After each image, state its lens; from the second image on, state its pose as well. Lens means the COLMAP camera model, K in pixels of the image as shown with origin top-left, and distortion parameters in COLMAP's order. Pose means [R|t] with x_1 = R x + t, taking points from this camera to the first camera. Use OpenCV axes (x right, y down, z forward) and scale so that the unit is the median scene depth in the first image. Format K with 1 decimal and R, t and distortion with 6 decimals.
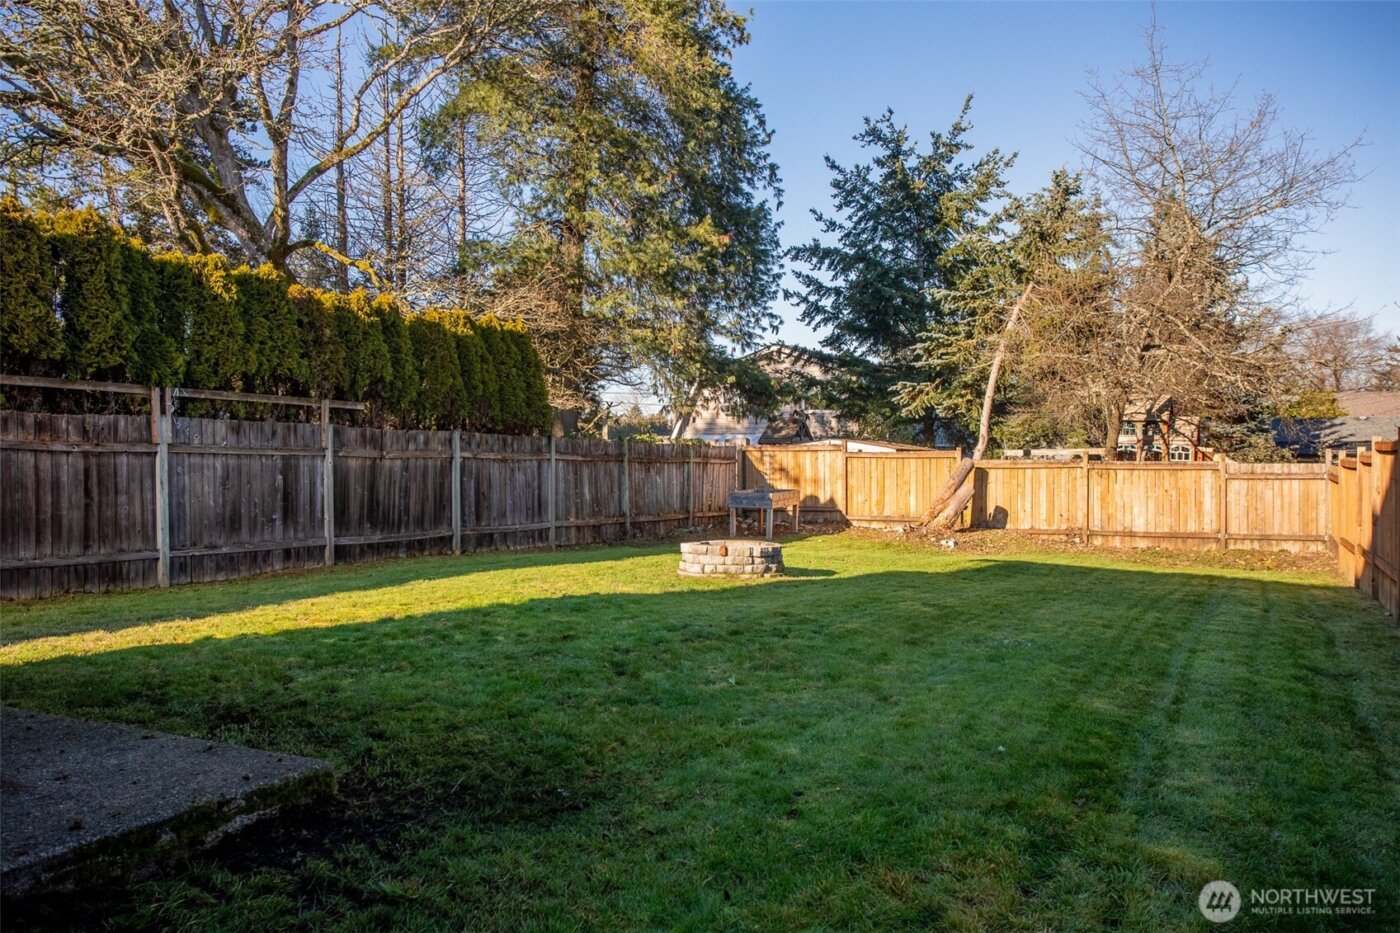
lens RADIAL K [[1158.7, 0, 700.0], [0, 1158.7, 466.5], [0, 0, 1]] dist [0.025775, -0.008587]
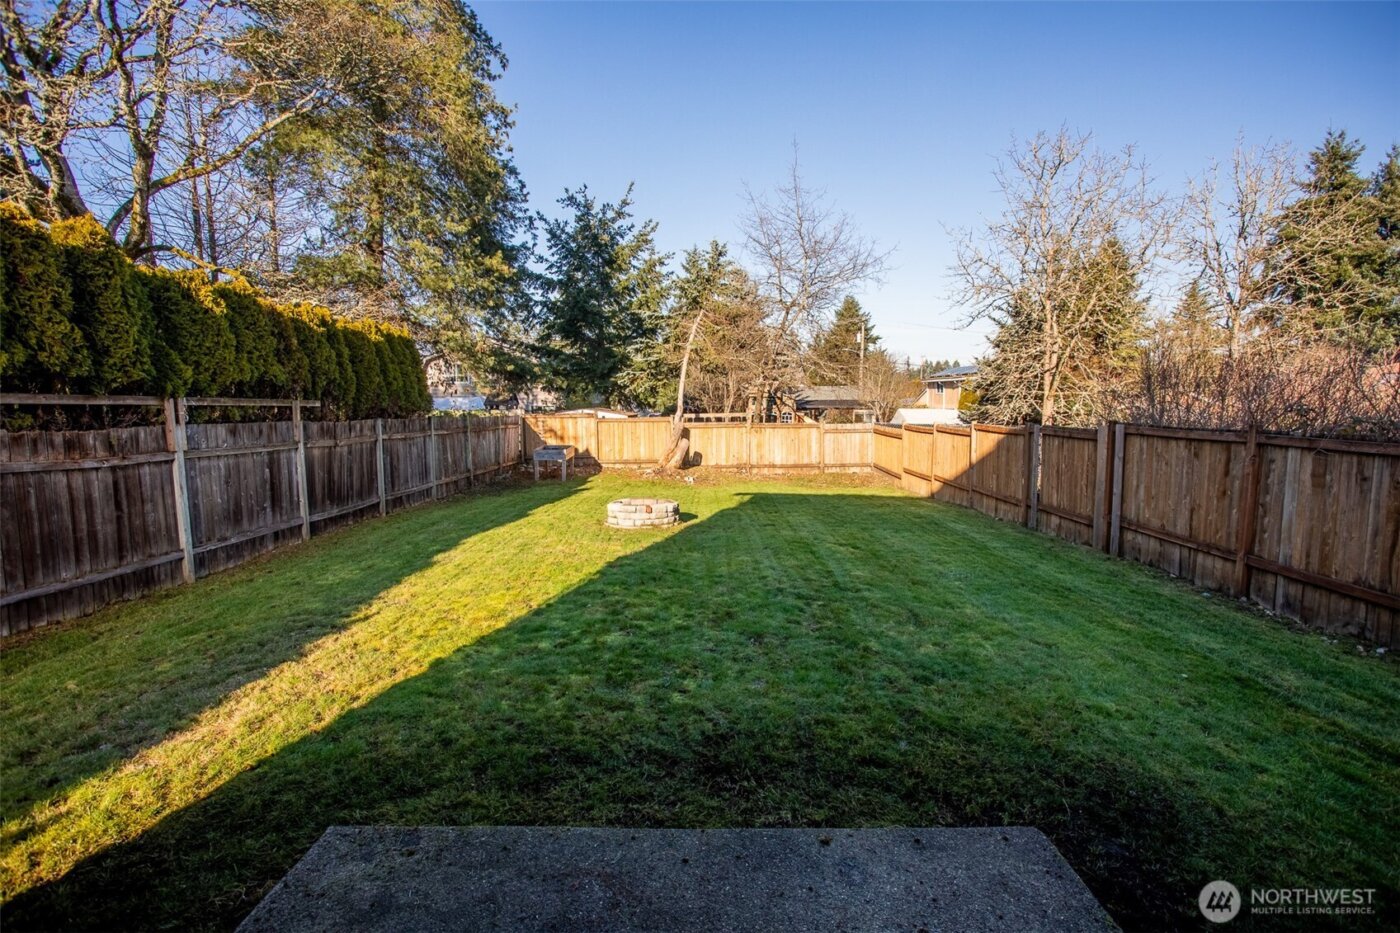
lens RADIAL K [[713.0, 0, 700.0], [0, 713.0, 466.5], [0, 0, 1]] dist [-0.002085, 0.001007]
pose [[0.898841, -0.046512, 0.435799, -0.279065], [0.009635, 0.996209, 0.086451, -0.050263], [-0.438168, -0.073507, 0.895882, 0.181829]]
